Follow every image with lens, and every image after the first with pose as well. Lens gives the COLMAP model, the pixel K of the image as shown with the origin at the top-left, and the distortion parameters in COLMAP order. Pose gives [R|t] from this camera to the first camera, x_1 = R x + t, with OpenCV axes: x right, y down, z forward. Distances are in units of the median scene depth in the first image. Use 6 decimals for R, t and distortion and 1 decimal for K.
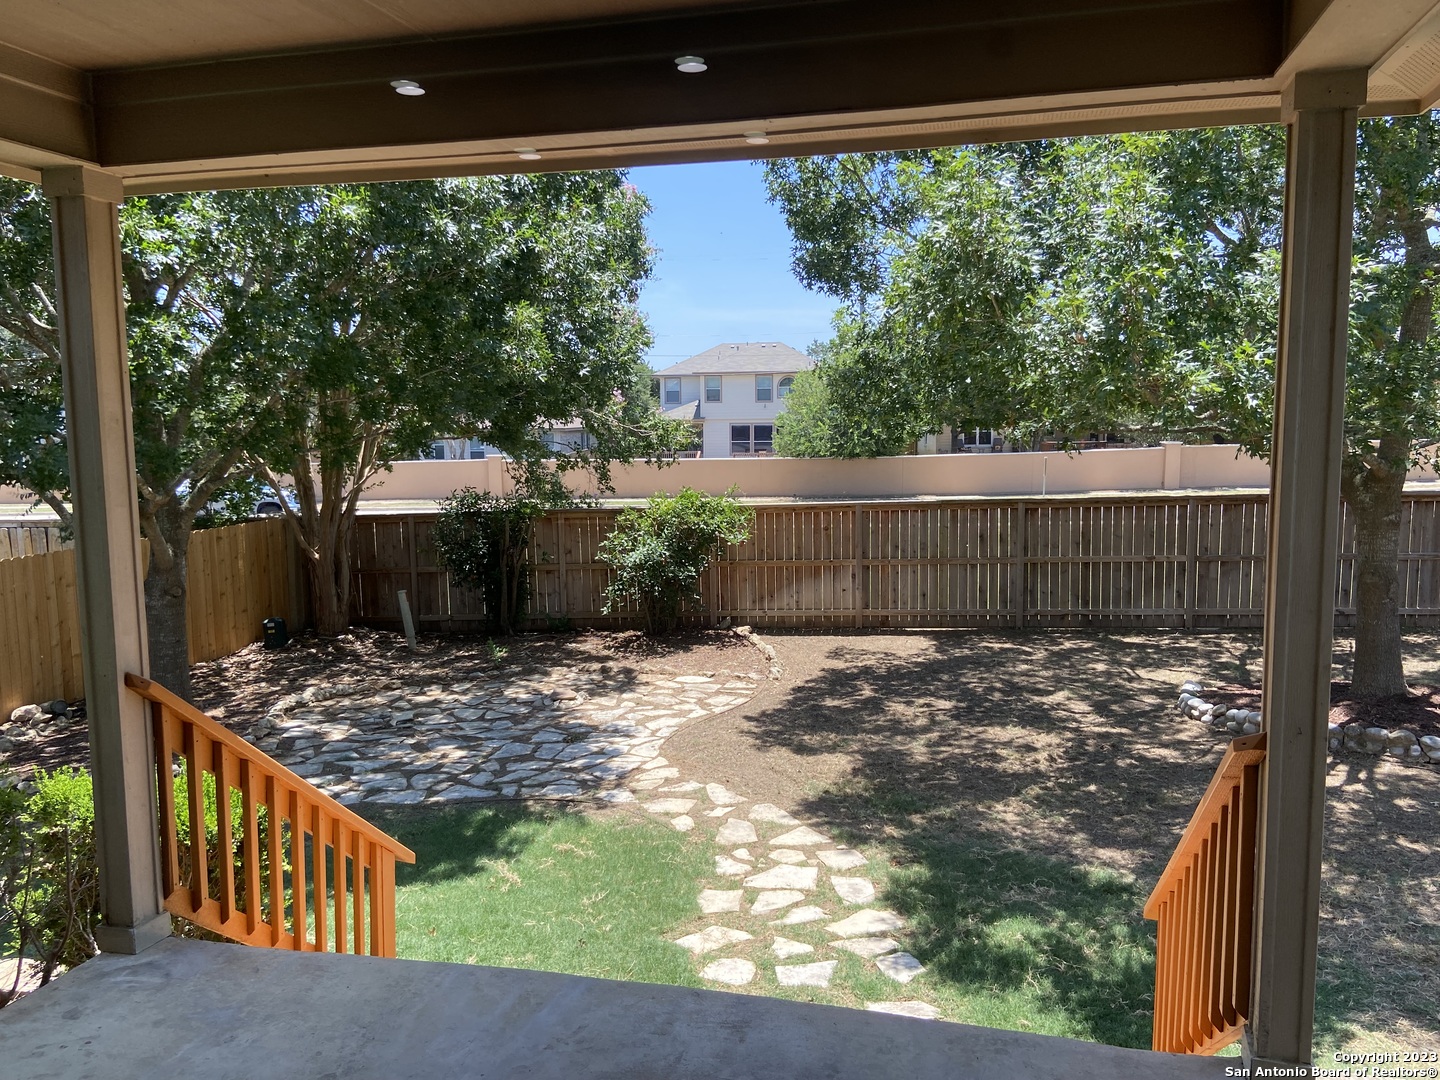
lens RADIAL K [[1085.4, 0, 721.6], [0, 1085.4, 543.4], [0, 0, 1]] dist [0.111613, -0.138900]
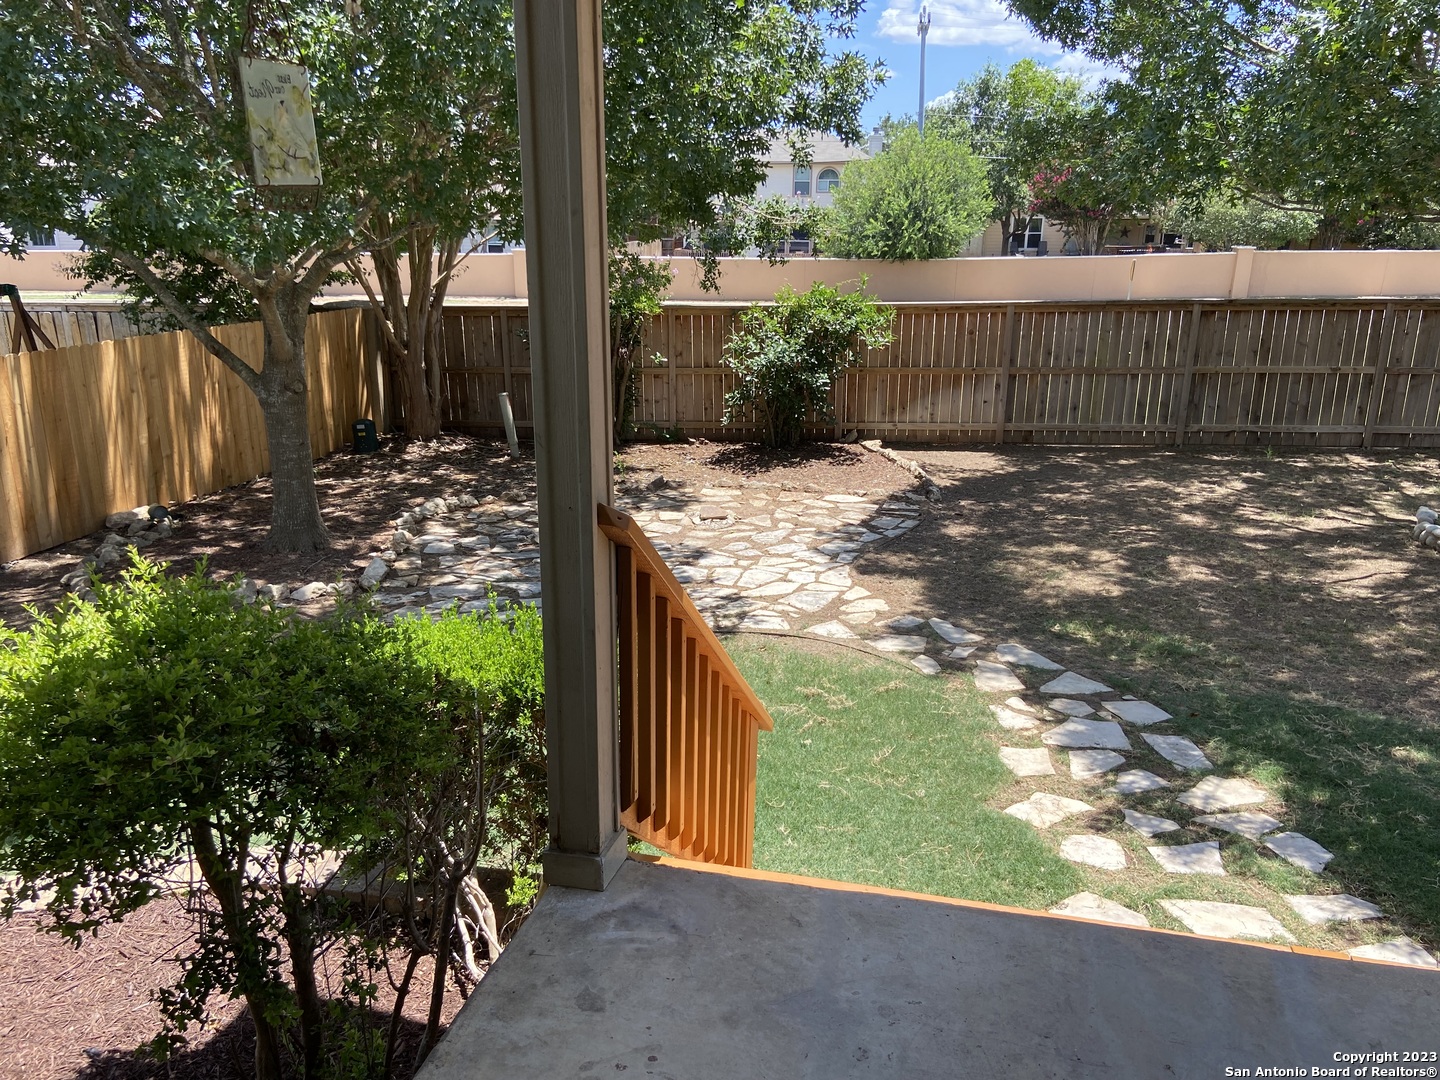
lens RADIAL K [[1085.4, 0, 732.1], [0, 1085.4, 553.7], [0, 0, 1]] dist [0.111613, -0.138900]
pose [[0.999789, 0.016297, 0.012479, -0.111508], [-0.018296, 0.983149, 0.181891, 0.005573], [-0.009305, -0.182081, 0.983240, 0.082073]]
